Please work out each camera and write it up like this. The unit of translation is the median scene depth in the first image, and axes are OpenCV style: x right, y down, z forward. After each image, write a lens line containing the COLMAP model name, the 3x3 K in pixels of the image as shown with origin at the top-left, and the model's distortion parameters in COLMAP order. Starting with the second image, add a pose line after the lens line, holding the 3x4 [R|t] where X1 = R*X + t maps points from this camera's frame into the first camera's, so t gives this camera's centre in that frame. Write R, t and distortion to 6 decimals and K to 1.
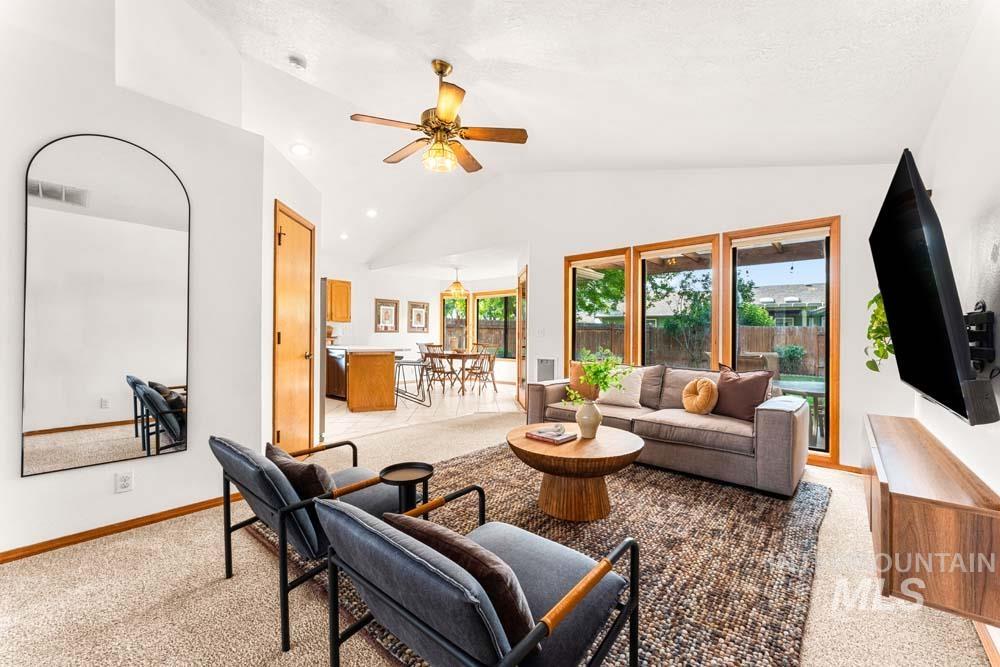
lens RADIAL K [[393.6, 0, 500.0], [0, 393.6, 333.5], [0, 0, 1]] dist [-0.000798, -0.000065]
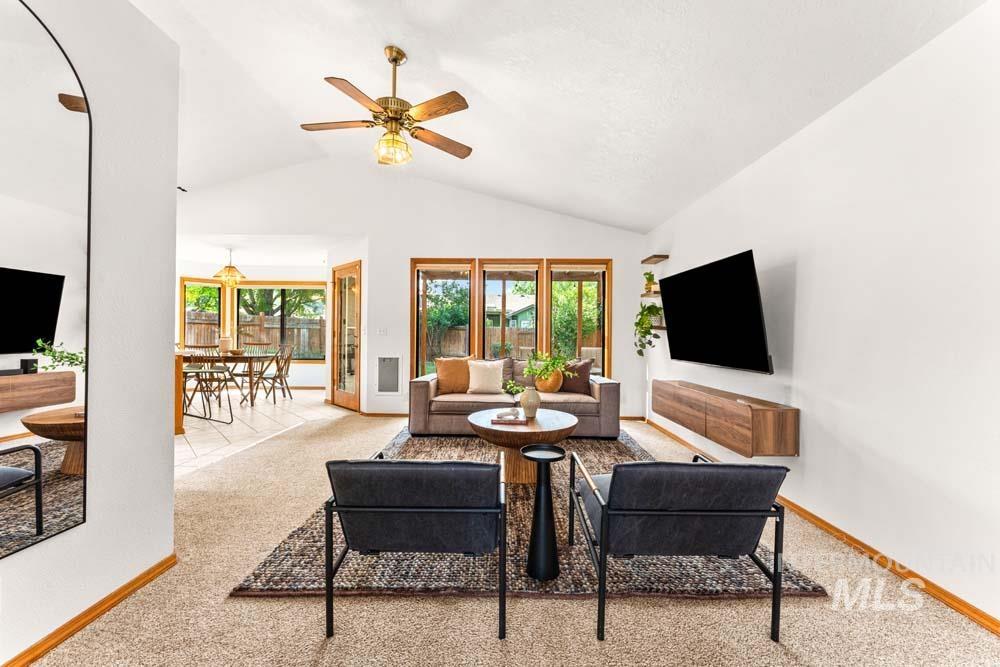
lens RADIAL K [[393.6, 0, 500.0], [0, 393.6, 333.5], [0, 0, 1]] dist [-0.000798, -0.000065]
pose [[0.759165, 0.004152, 0.650884, -0.453095], [-0.007368, 0.999970, 0.002215, -0.000900], [-0.650856, -0.006477, 0.759174, 0.080511]]
